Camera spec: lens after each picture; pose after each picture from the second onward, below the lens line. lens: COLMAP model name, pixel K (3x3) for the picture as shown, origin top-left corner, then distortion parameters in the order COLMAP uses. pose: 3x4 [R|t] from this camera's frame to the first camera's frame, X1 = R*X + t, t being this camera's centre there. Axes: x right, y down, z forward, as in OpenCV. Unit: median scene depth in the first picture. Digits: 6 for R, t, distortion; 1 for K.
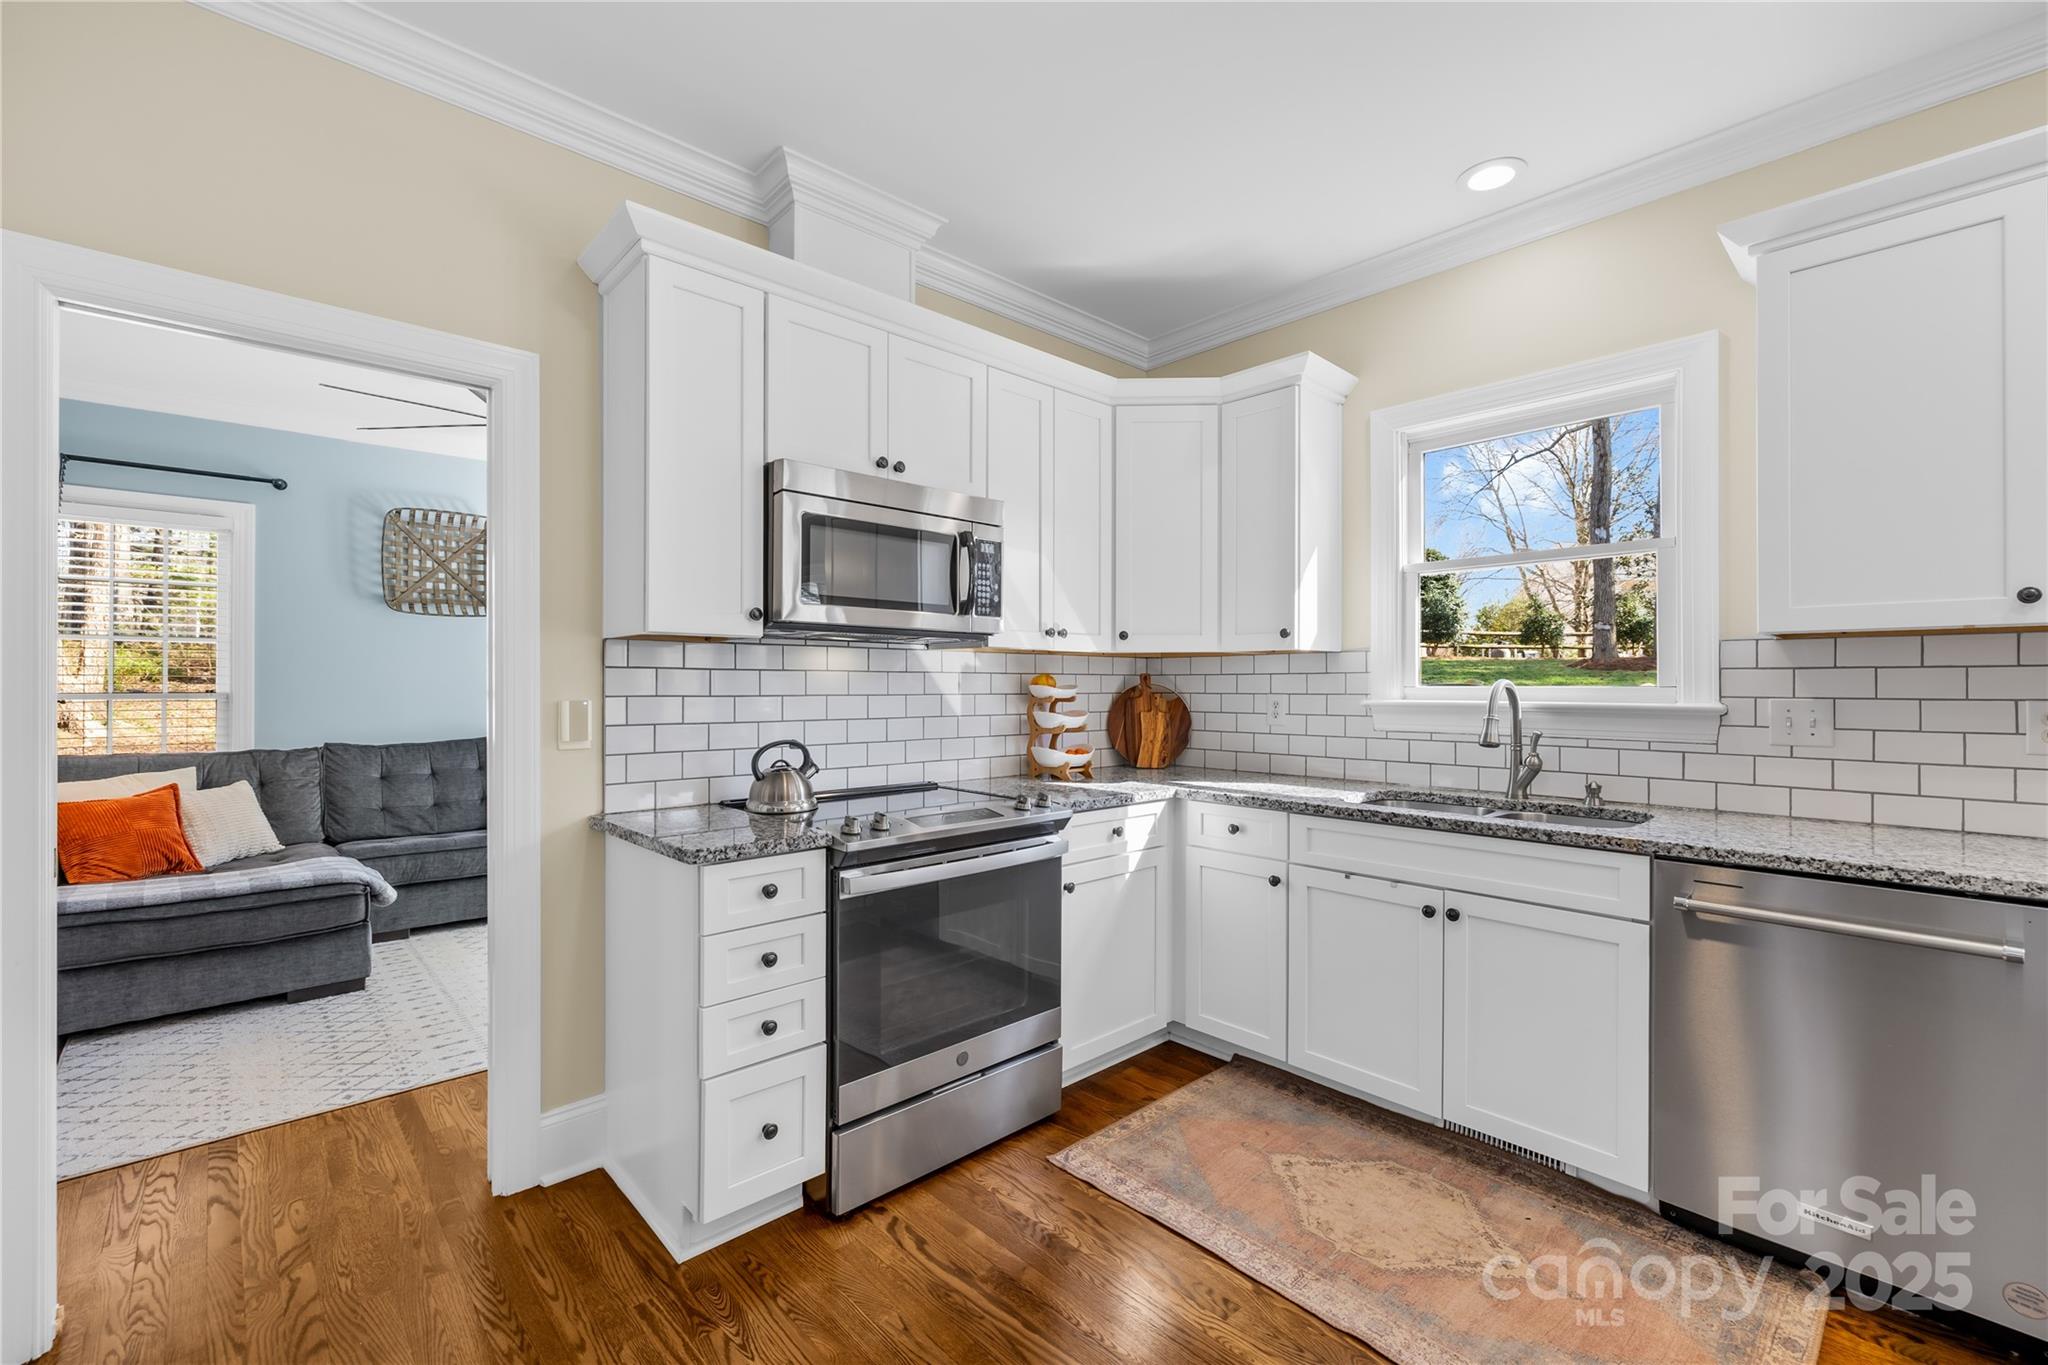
lens RADIAL K [[875.0, 0, 1024.0], [0, 875.0, 682.5], [0, 0, 1]] dist [0.000827, -0.000261]
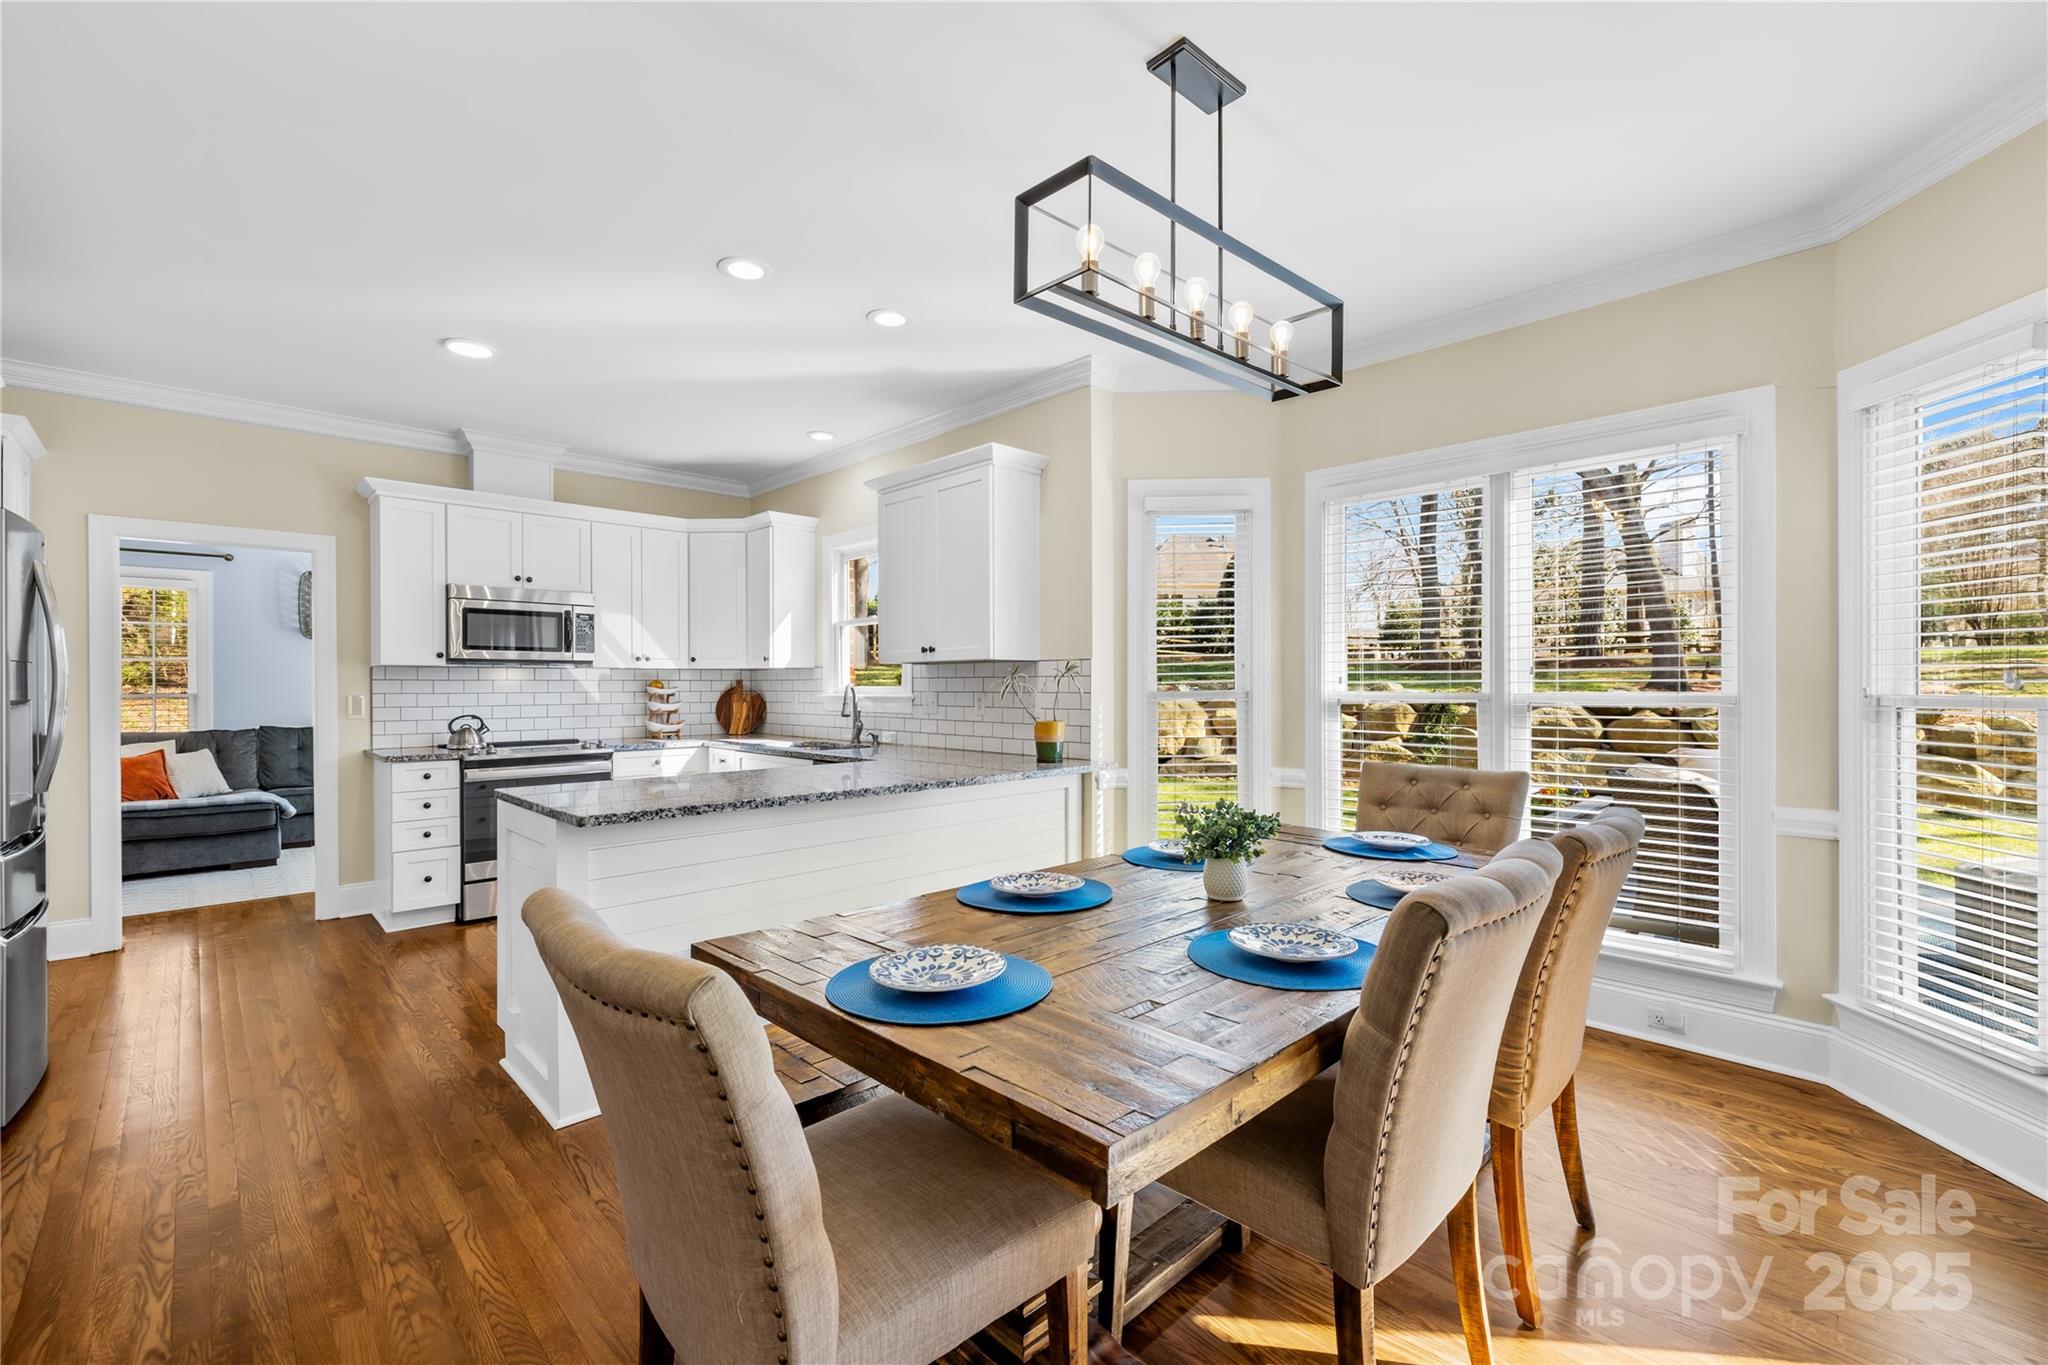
lens RADIAL K [[884.9, 0, 1031.4], [0, 884.9, 685.0], [0, 0, 1]] dist [0.002647, 0.000504]
pose [[0.999909, -0.004754, 0.012646, 0.840853], [0.004700, 0.999980, 0.004272, -0.005474], [-0.012666, -0.004212, 0.999911, -0.900483]]
